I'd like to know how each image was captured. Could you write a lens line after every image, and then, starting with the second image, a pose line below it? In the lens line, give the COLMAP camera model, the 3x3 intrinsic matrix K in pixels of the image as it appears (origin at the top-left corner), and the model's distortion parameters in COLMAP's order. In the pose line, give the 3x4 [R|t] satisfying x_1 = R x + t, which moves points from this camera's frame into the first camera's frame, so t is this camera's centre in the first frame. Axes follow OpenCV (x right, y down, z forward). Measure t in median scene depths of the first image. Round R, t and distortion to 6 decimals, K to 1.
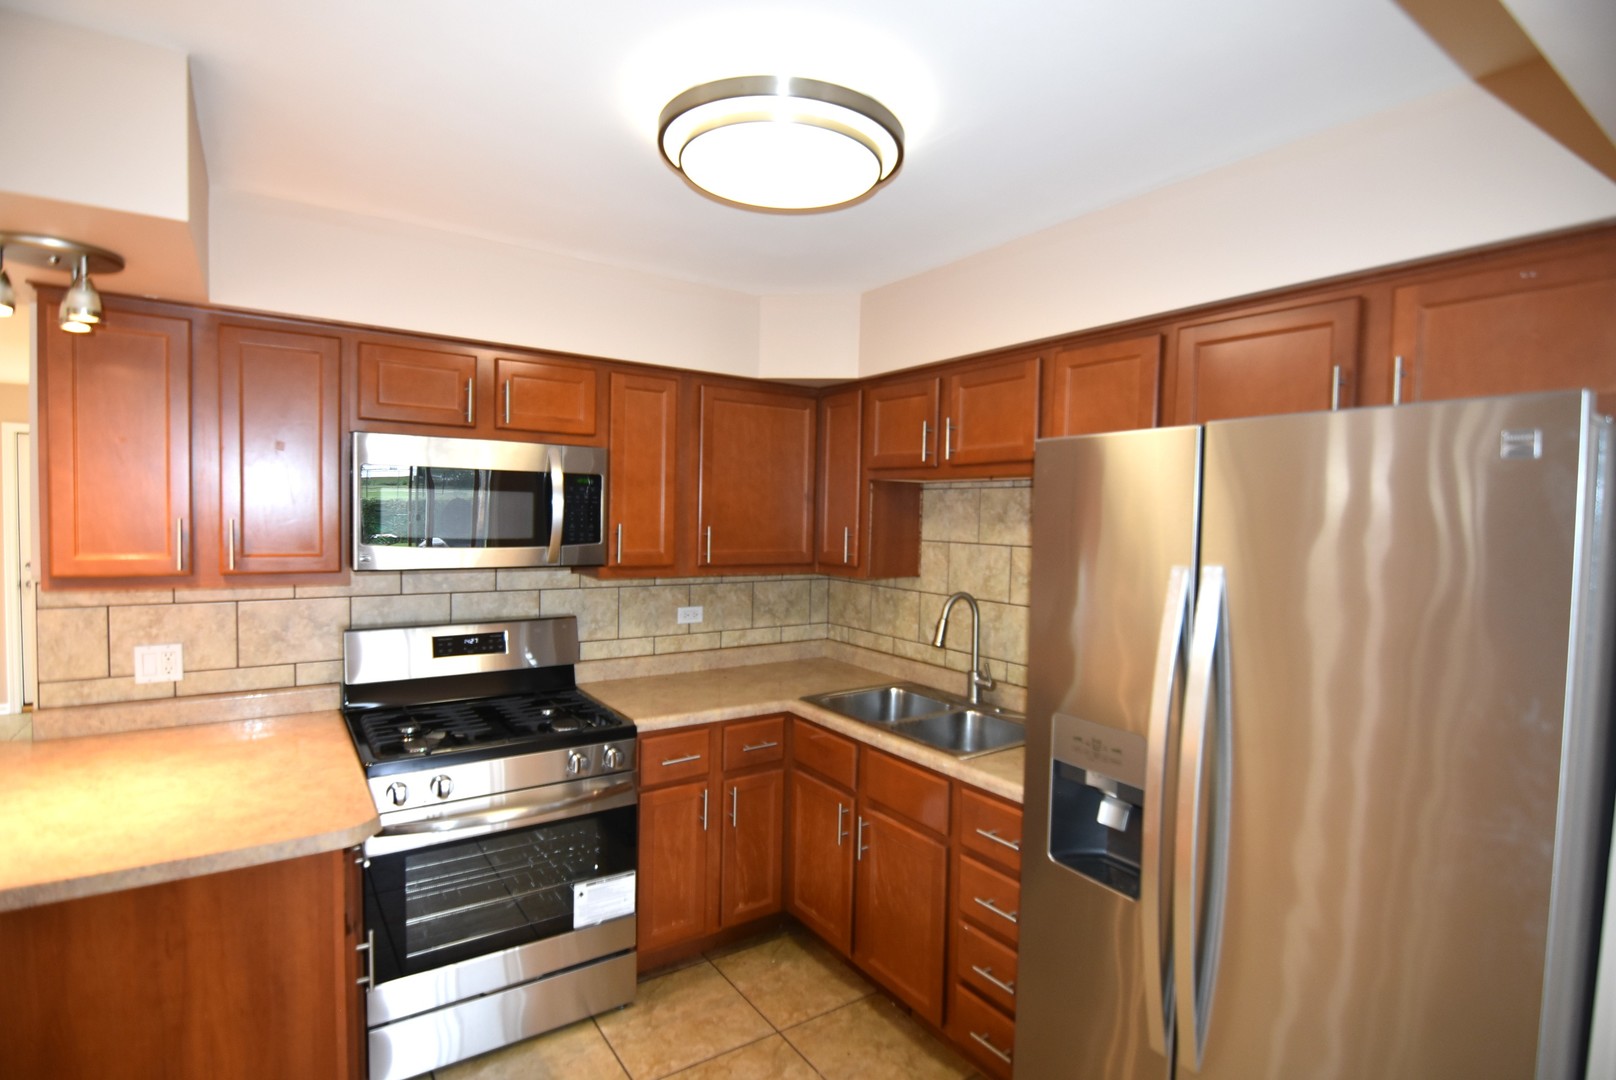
lens RADIAL K [[786.8, 0, 806.2], [0, 786.8, 545.8], [0, 0, 1]] dist [-0.007971, -0.010201]
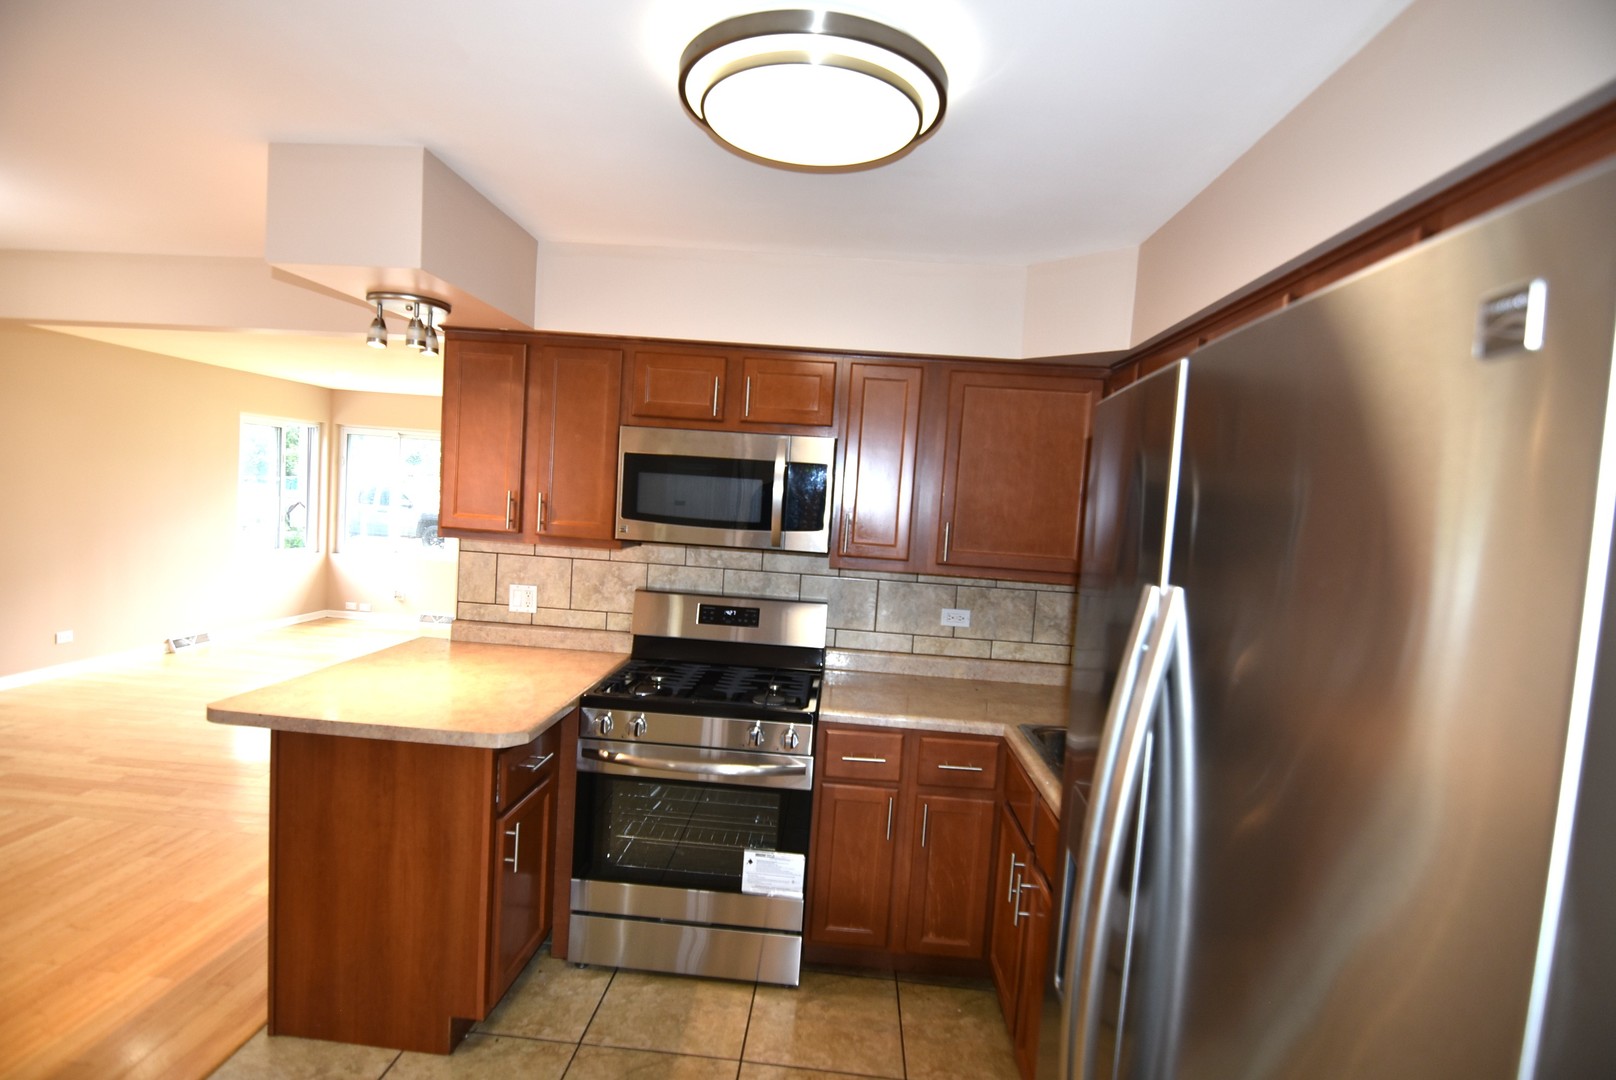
lens RADIAL K [[786.8, 0, 806.2], [0, 786.8, 545.8], [0, 0, 1]] dist [-0.007971, -0.010201]
pose [[0.792565, 0.066859, -0.606111, 0.365723], [-0.074008, 0.997170, 0.013220, 0.003634], [0.605280, 0.034379, 0.795270, 0.187926]]
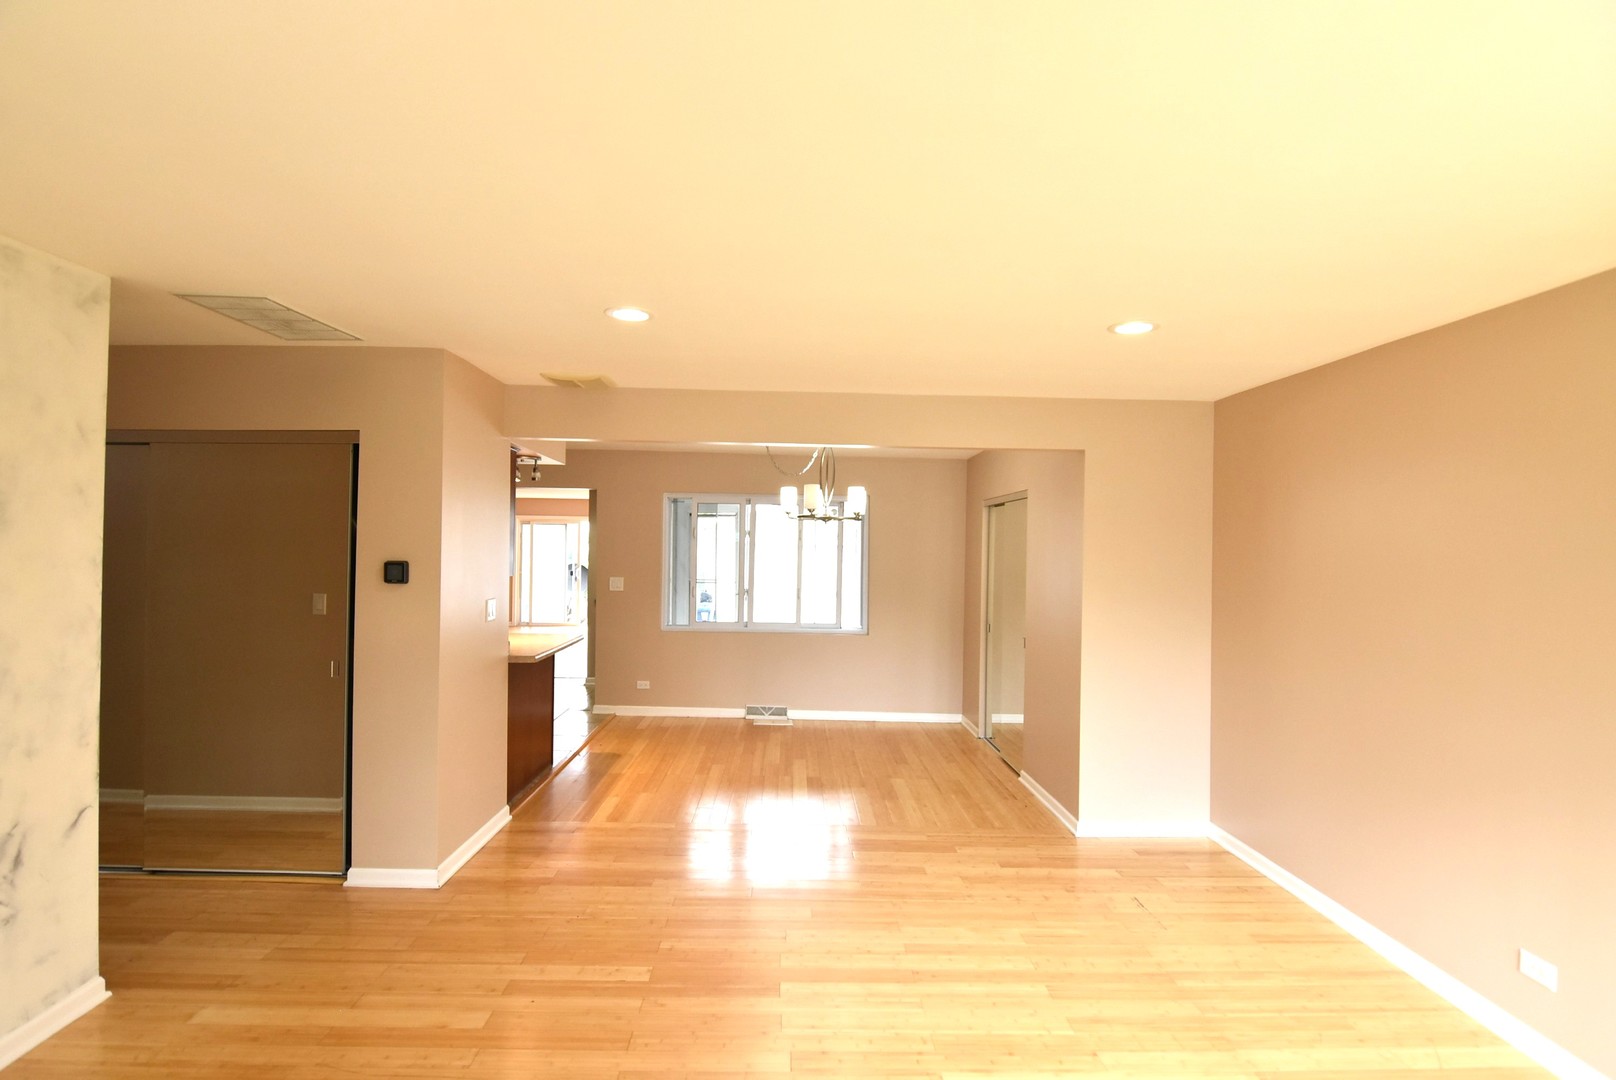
lens RADIAL K [[786.8, 0, 806.2], [0, 786.8, 545.8], [0, 0, 1]] dist [-0.007971, -0.010201]
pose [[-0.834843, -0.031108, 0.549609, -2.424372], [-0.009348, 0.999059, 0.042348, -0.115605], [-0.550409, 0.030216, -0.834348, 1.994505]]
